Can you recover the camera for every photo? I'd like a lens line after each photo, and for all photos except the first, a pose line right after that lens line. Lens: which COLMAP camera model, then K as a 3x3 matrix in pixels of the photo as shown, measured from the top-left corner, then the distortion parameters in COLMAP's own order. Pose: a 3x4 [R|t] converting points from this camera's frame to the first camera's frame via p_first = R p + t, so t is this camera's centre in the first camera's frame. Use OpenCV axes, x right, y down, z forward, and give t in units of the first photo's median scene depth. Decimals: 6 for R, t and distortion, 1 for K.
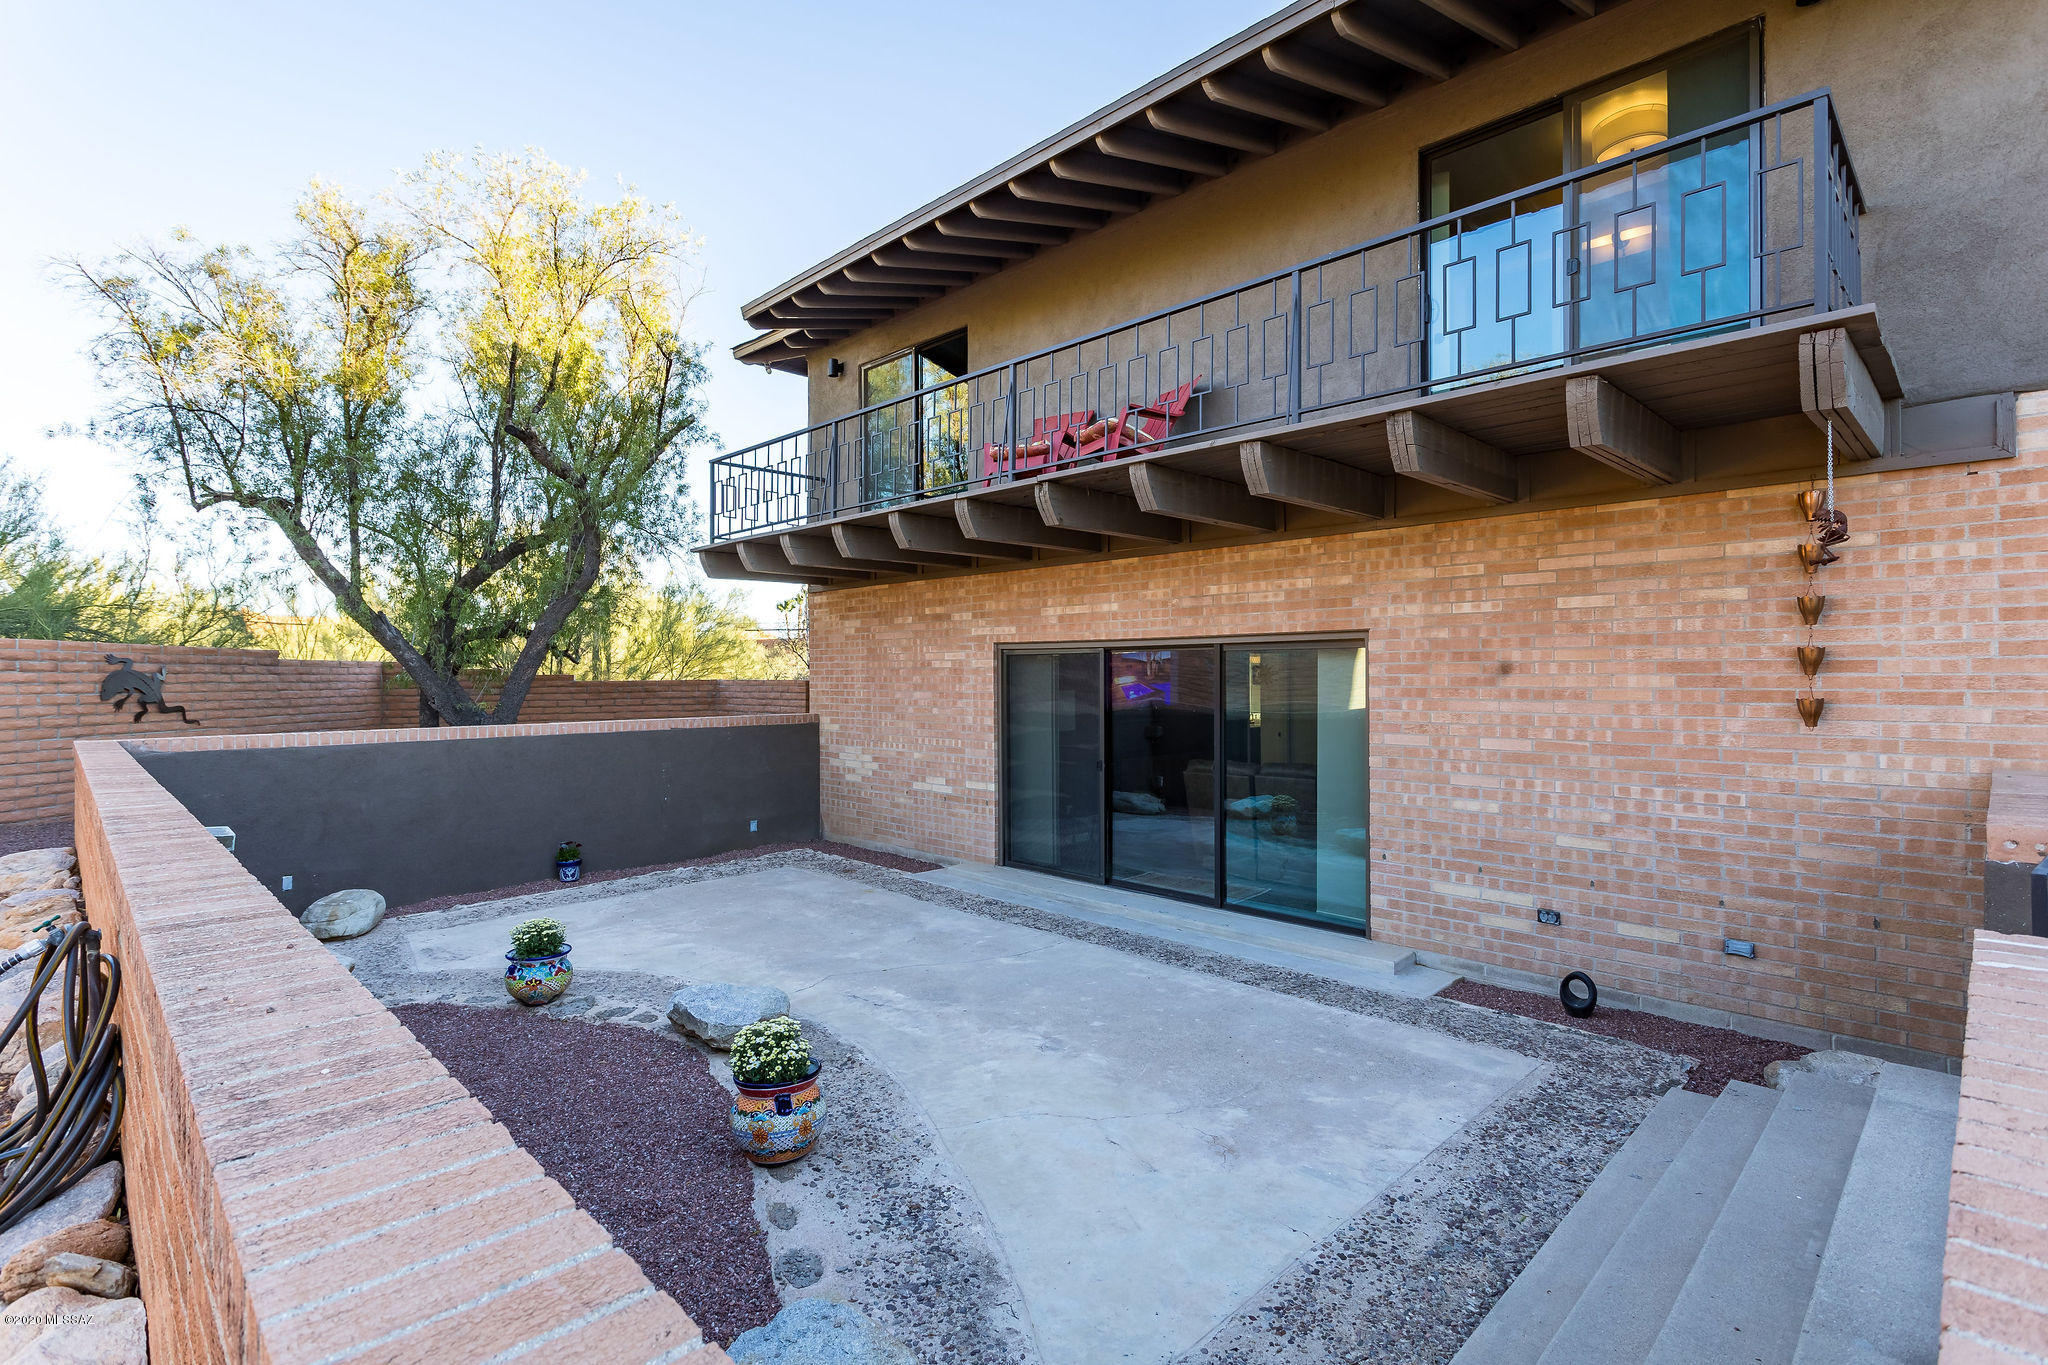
lens RADIAL K [[975.3, 0, 1020.0], [0, 975.3, 674.1], [0, 0, 1]] dist [0.003541, -0.000411]
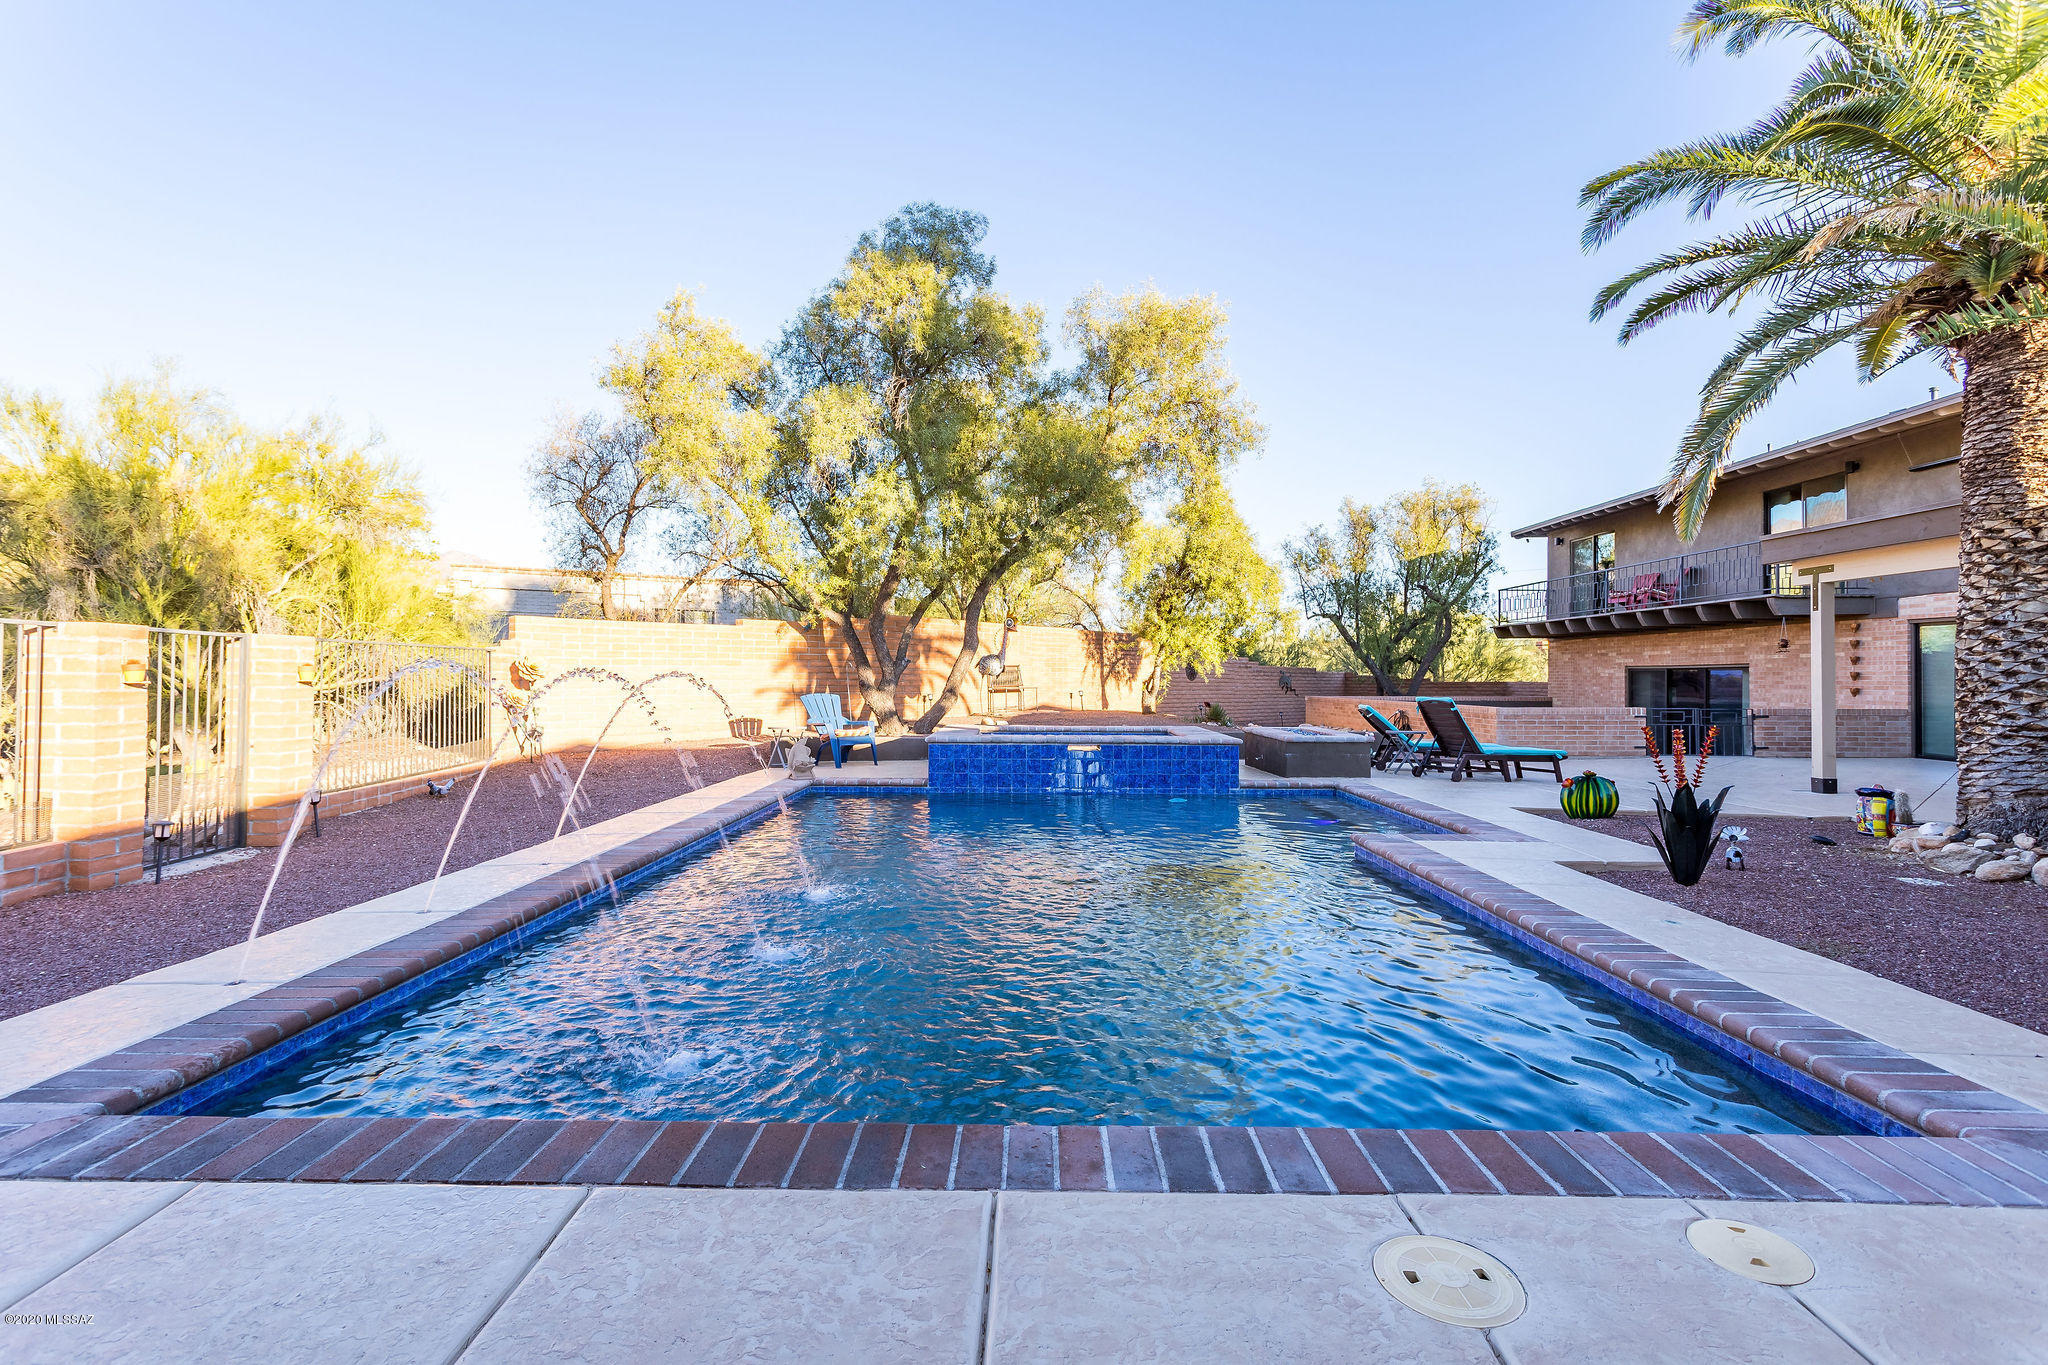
lens RADIAL K [[975.3, 0, 1015.2], [0, 975.3, 669.6], [0, 0, 1]] dist [0.003541, -0.000411]
pose [[0.706030, -0.001539, -0.708180, 0.572726], [-0.004459, 0.999968, -0.006619, -0.000862], [0.708168, 0.007831, 0.706001, -1.619726]]
